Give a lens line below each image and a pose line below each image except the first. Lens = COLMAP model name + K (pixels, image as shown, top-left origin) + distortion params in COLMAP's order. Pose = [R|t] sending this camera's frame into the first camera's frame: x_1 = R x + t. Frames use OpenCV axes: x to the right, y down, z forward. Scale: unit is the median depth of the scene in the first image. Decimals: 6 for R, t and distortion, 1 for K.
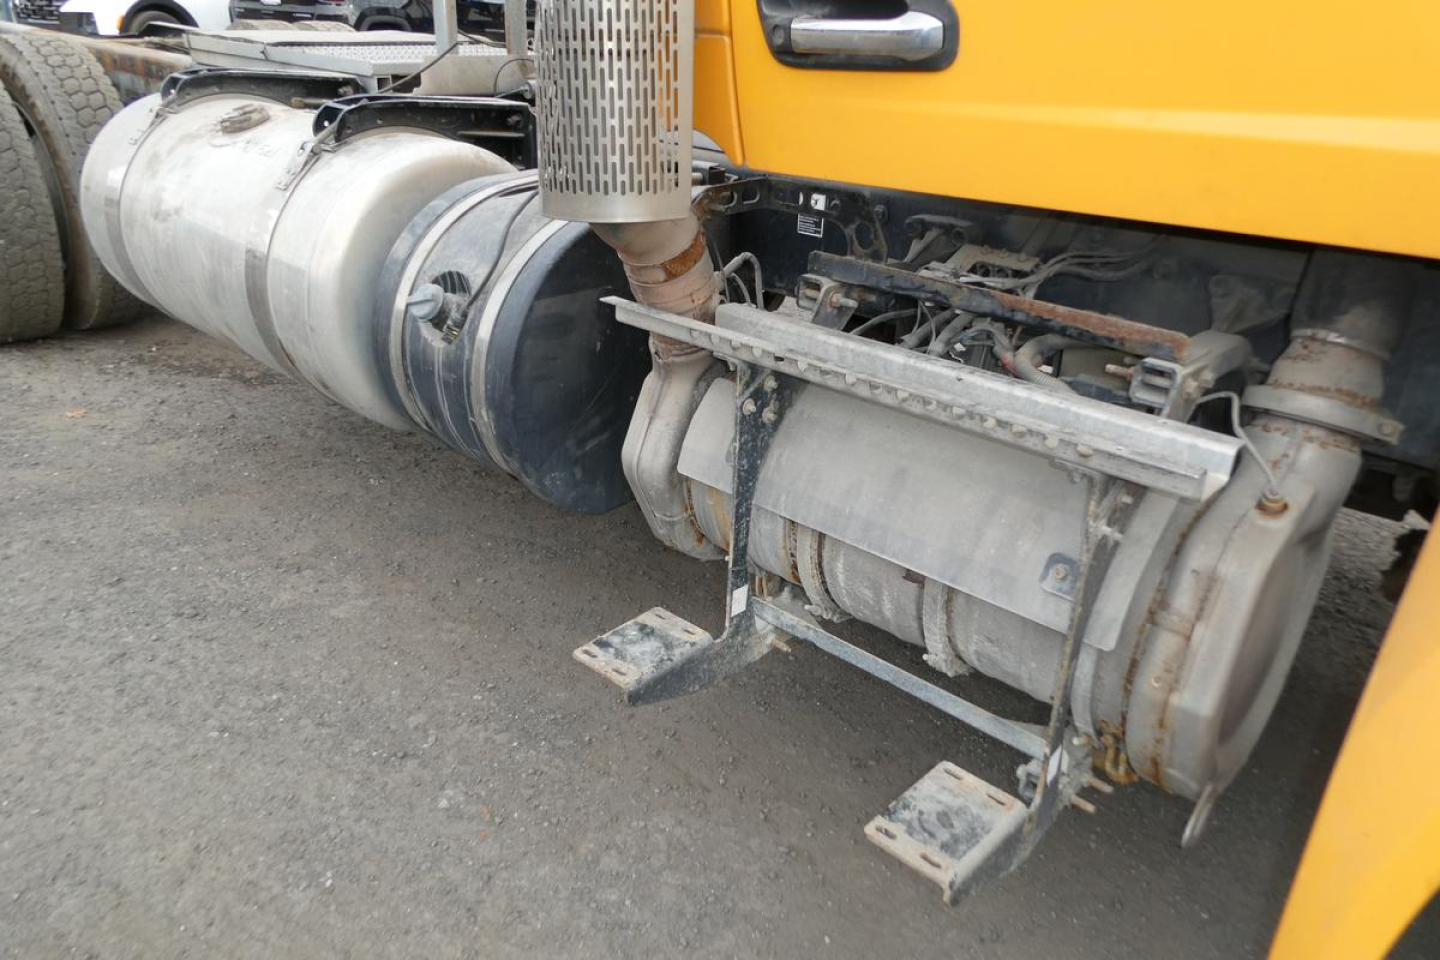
lens RADIAL K [[1063.0, 0, 771.3], [0, 1063.0, 480.5], [0, 0, 1]] dist [-0.047265, 0.047945]
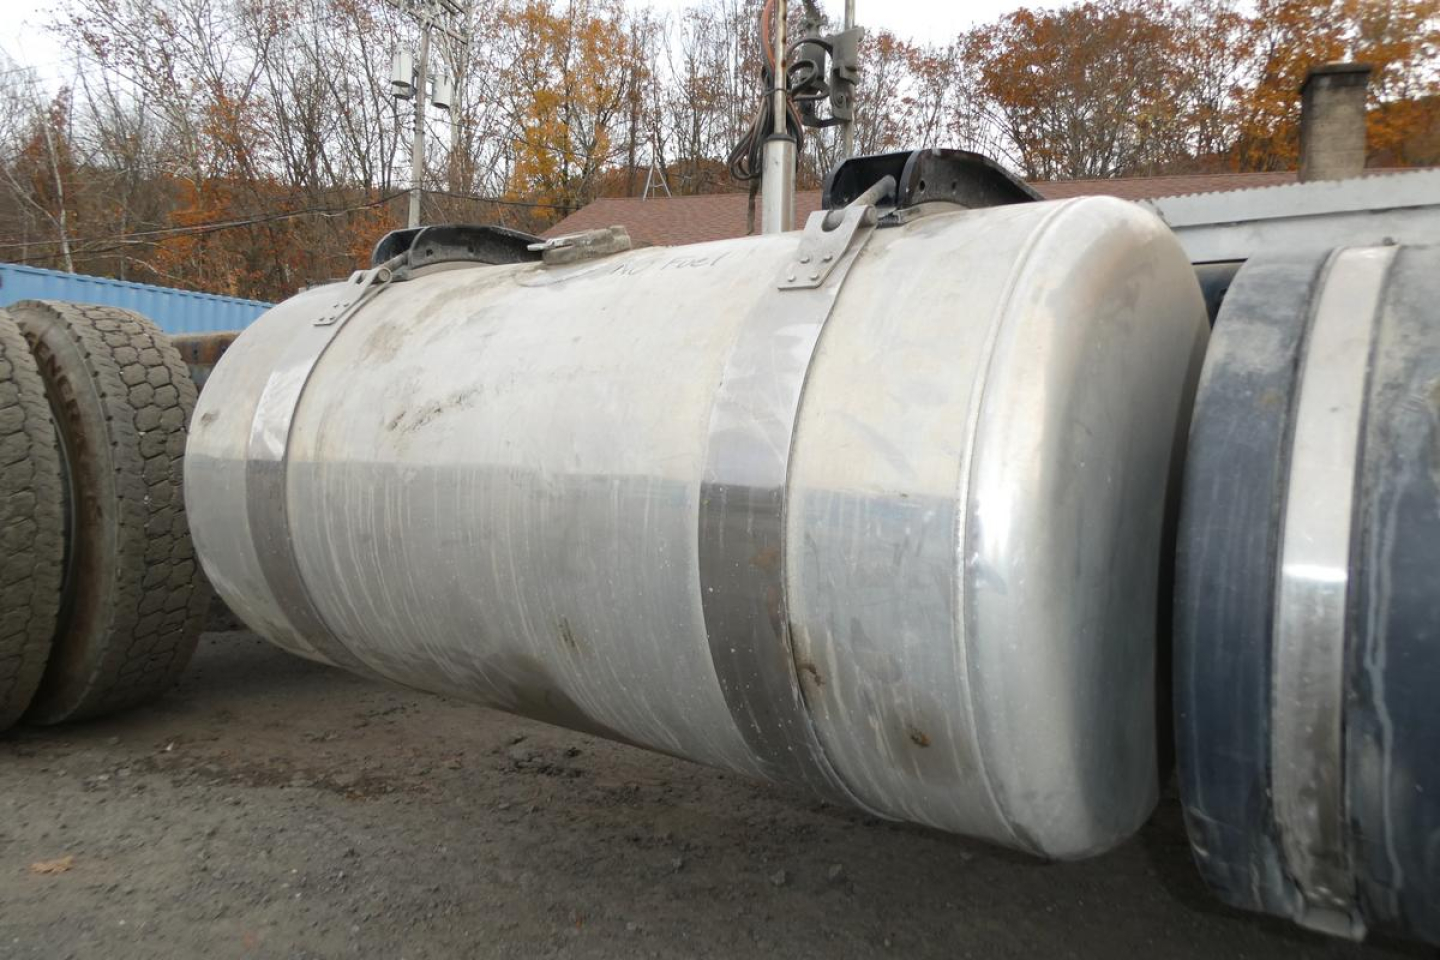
lens RADIAL K [[996.3, 0, 729.1], [0, 996.3, 492.1], [0, 0, 1]] dist [-0.004685, 0.002420]
pose [[0.995034, -0.026184, 0.096027, -0.348203], [0.059971, 0.927710, -0.368453, -0.030886], [-0.079437, 0.372382, 0.924674, 0.412891]]
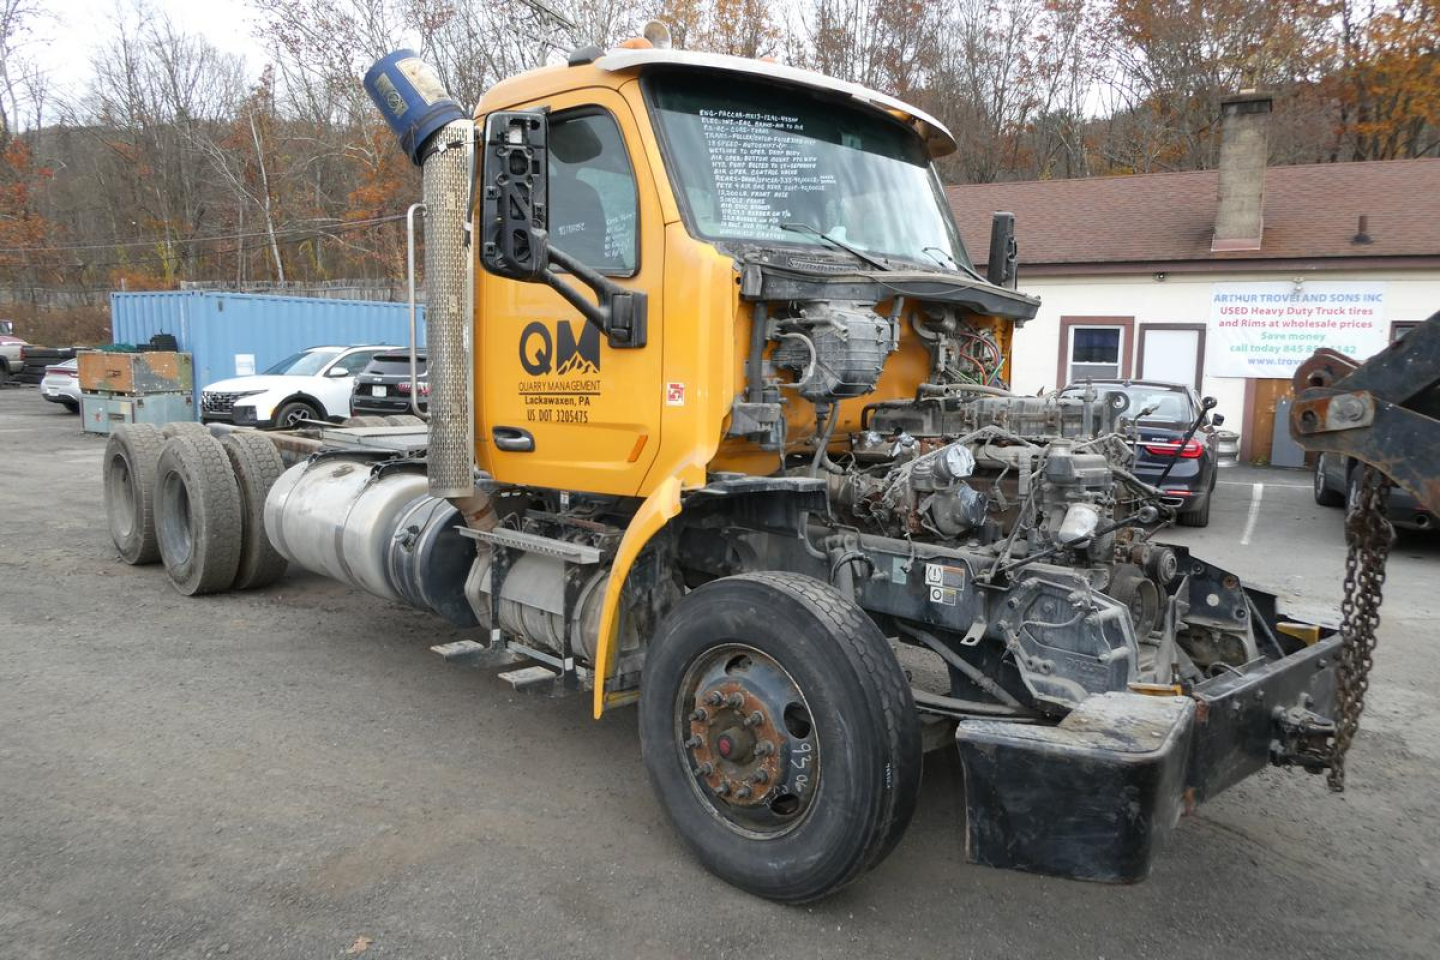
lens RADIAL K [[1128.4, 0, 795.1], [0, 1128.4, 476.7], [0, 0, 1]] dist [-0.010012, -0.006853]
pose [[0.997130, -0.023978, -0.071818, 0.470386], [-0.000074, 0.948222, -0.317609, 0.320376], [0.075715, 0.316703, 0.945498, -0.888435]]
